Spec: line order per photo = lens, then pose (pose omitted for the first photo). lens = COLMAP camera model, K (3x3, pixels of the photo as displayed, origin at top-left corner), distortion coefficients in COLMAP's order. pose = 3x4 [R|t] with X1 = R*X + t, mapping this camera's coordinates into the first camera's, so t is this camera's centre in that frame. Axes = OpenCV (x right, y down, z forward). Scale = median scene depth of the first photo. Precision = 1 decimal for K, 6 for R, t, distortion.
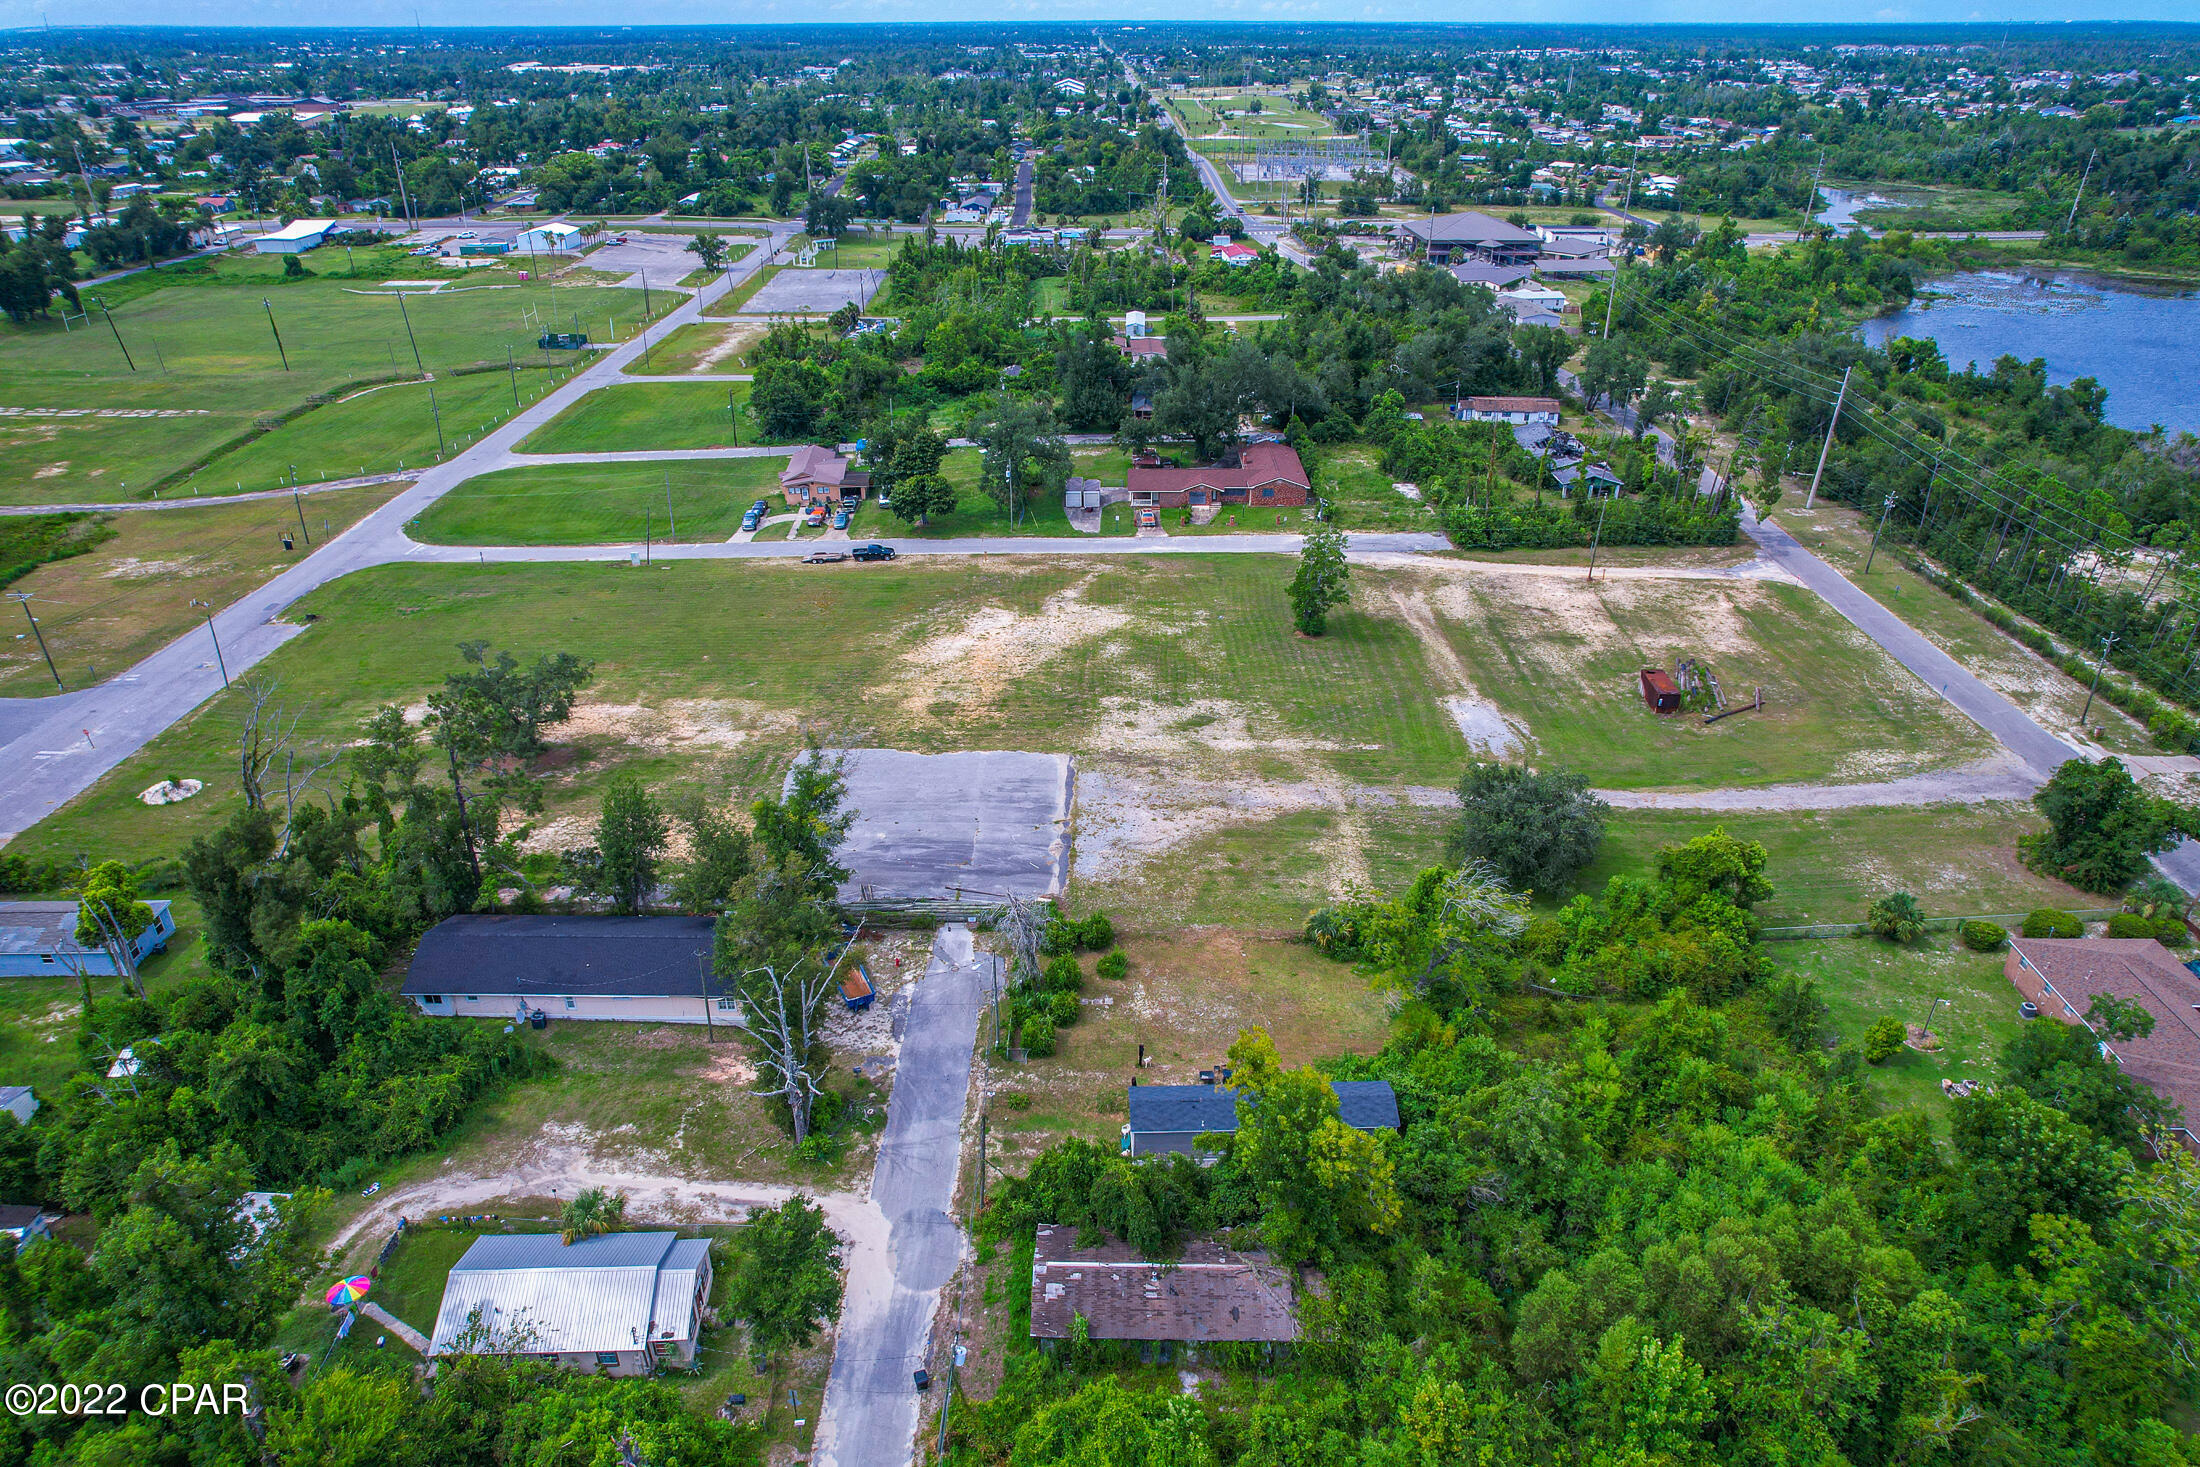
lens RADIAL K [[1405.4, 0, 1112.4], [0, 1405.4, 755.4], [0, 0, 1]] dist [-0.077241, 0.068704]
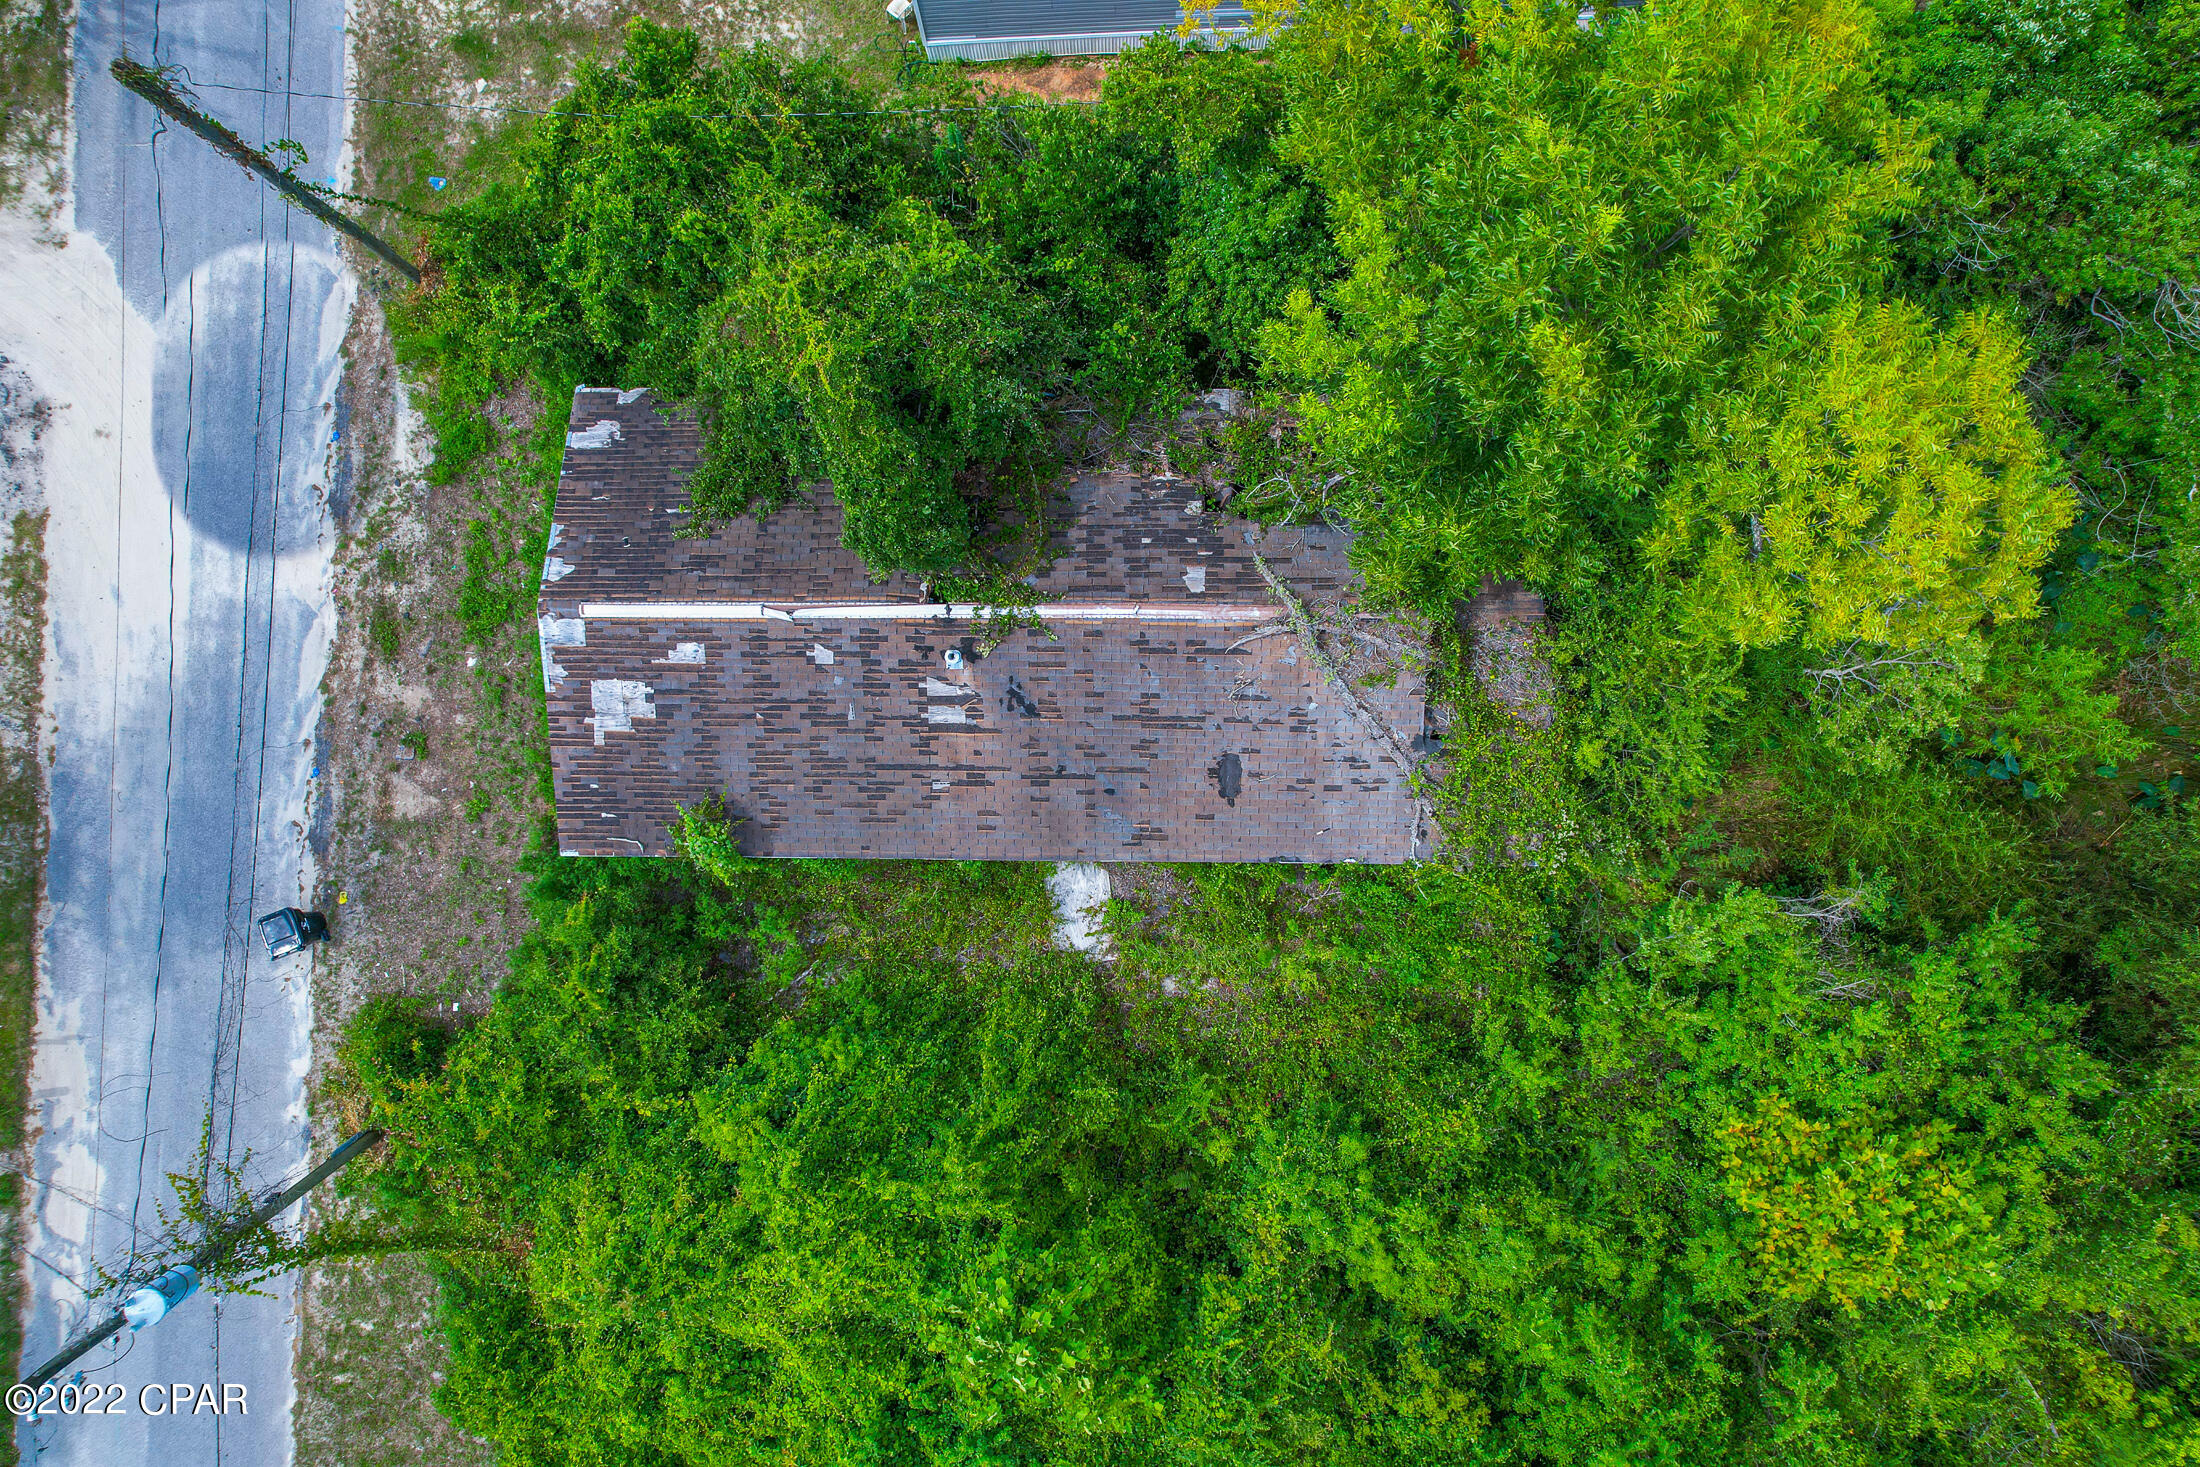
lens RADIAL K [[1405.4, 0, 1112.4], [0, 1405.4, 755.4], [0, 0, 1]] dist [-0.077241, 0.068704]
pose [[0.999808, -0.007495, -0.018120, 0.035688], [0.019372, 0.520759, 0.853484, 0.072835], [0.003039, -0.853671, 0.520804, 0.437307]]
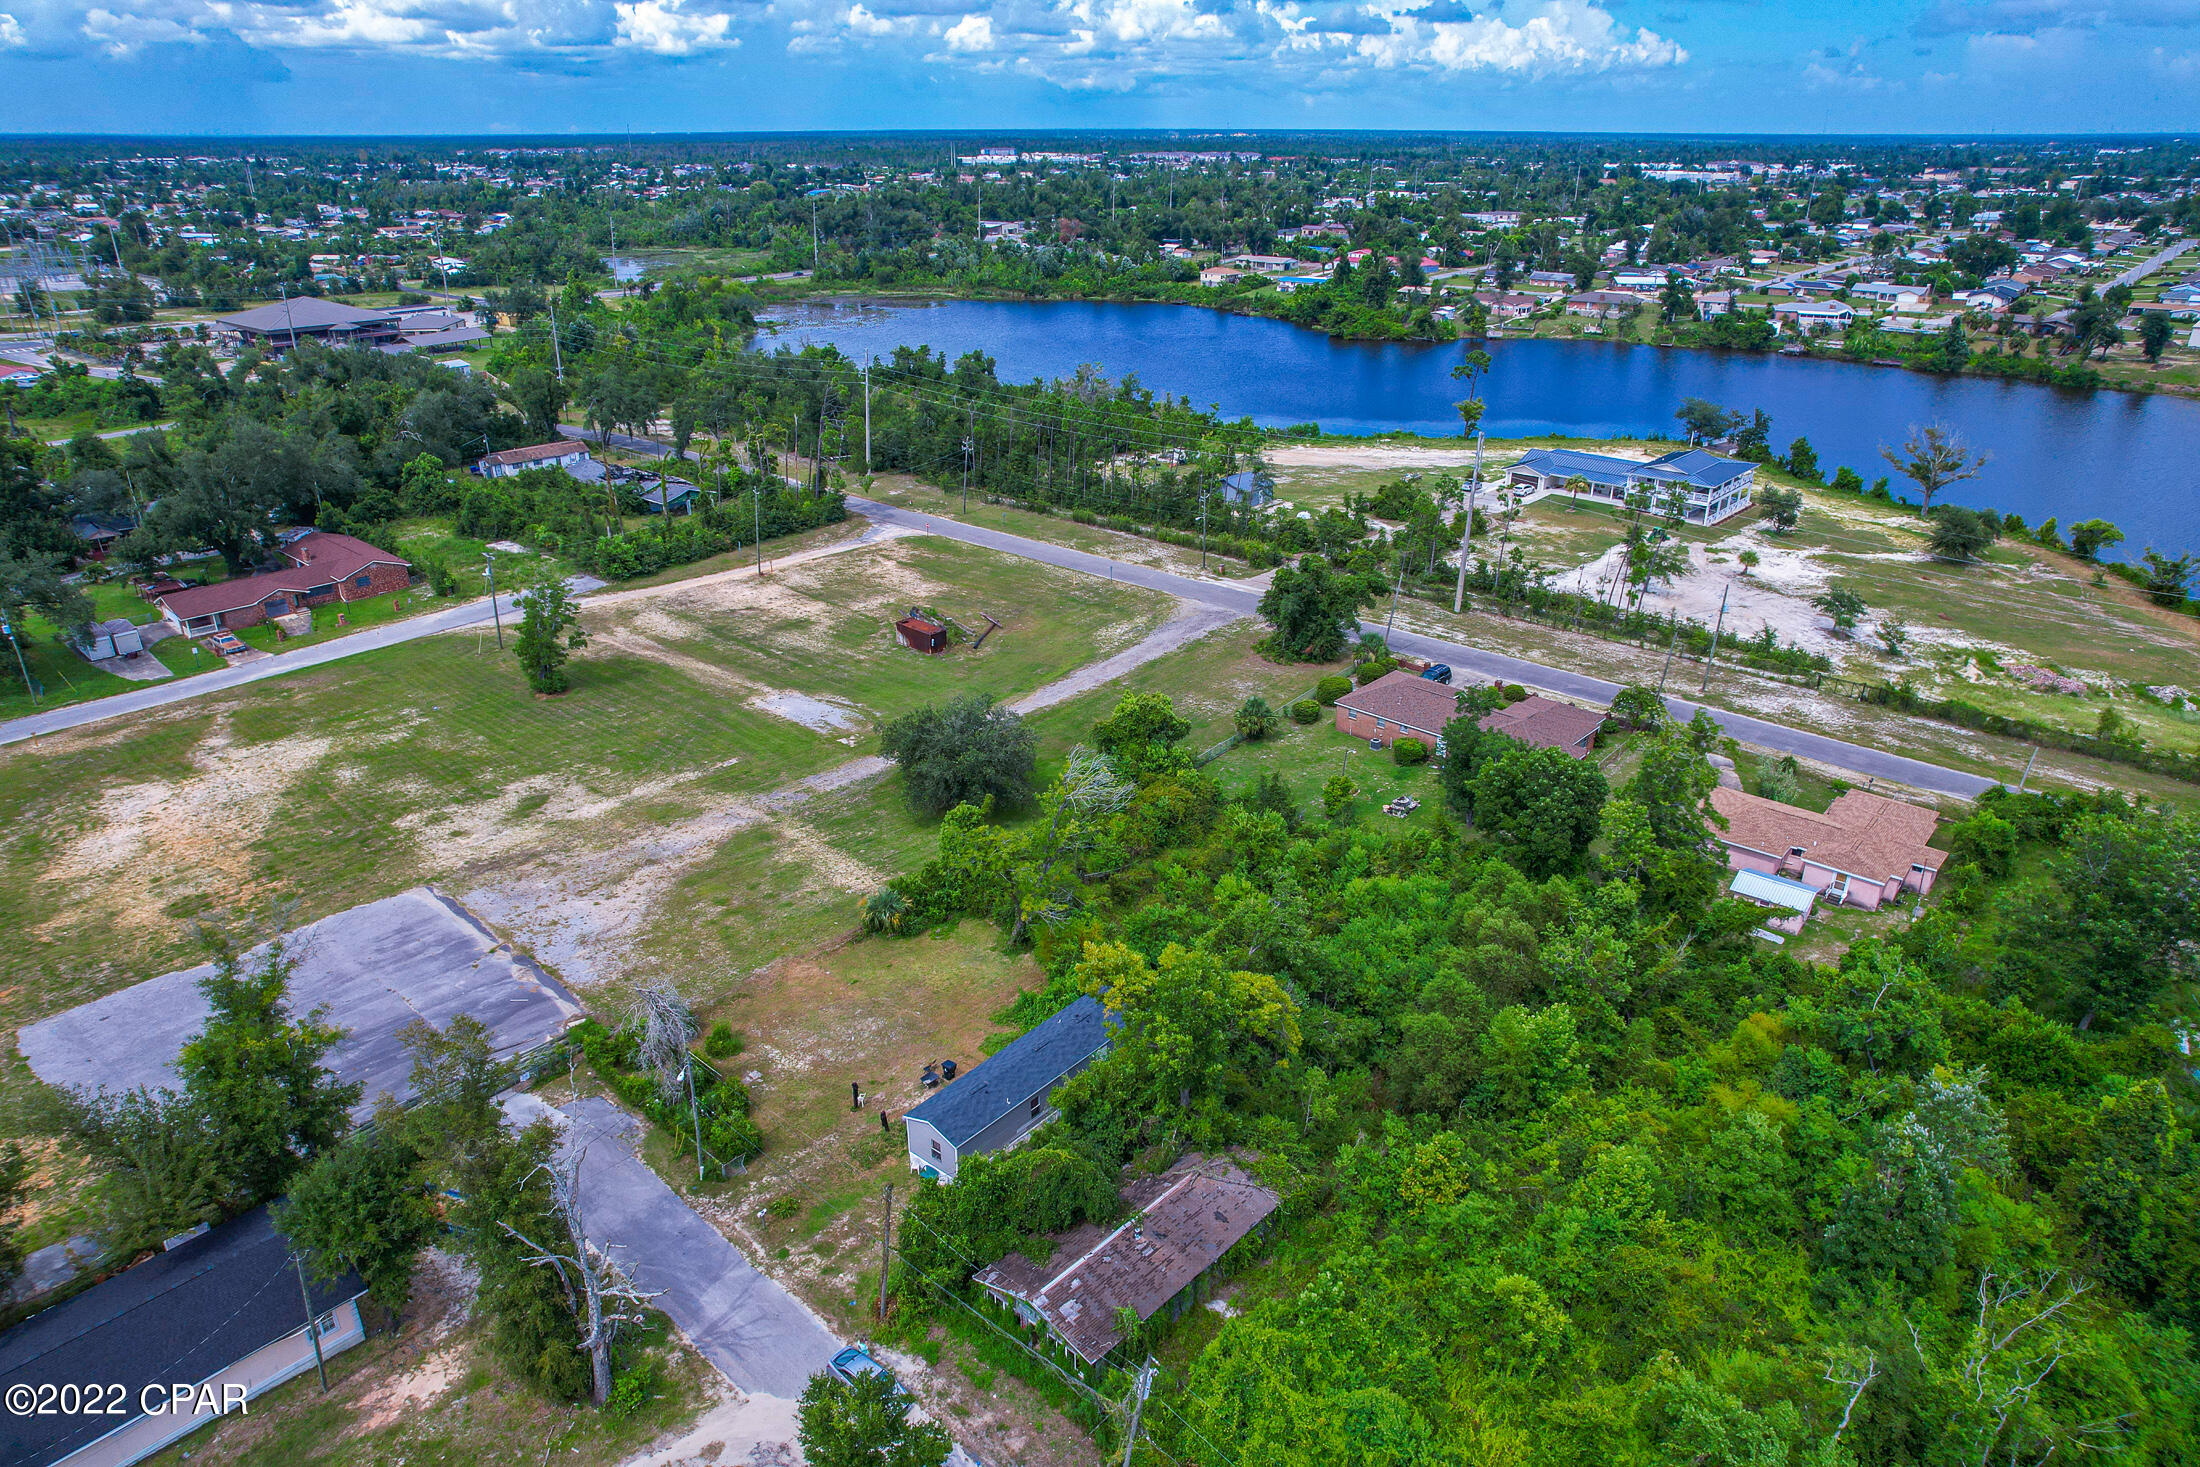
lens RADIAL K [[1405.4, 0, 1112.4], [0, 1405.4, 755.4], [0, 0, 1]] dist [-0.077241, 0.068704]
pose [[0.661487, -0.307379, 0.684072, -0.262299], [0.352284, 0.932604, 0.078400, 0.005862], [-0.662066, 0.189126, 0.725189, 0.158511]]
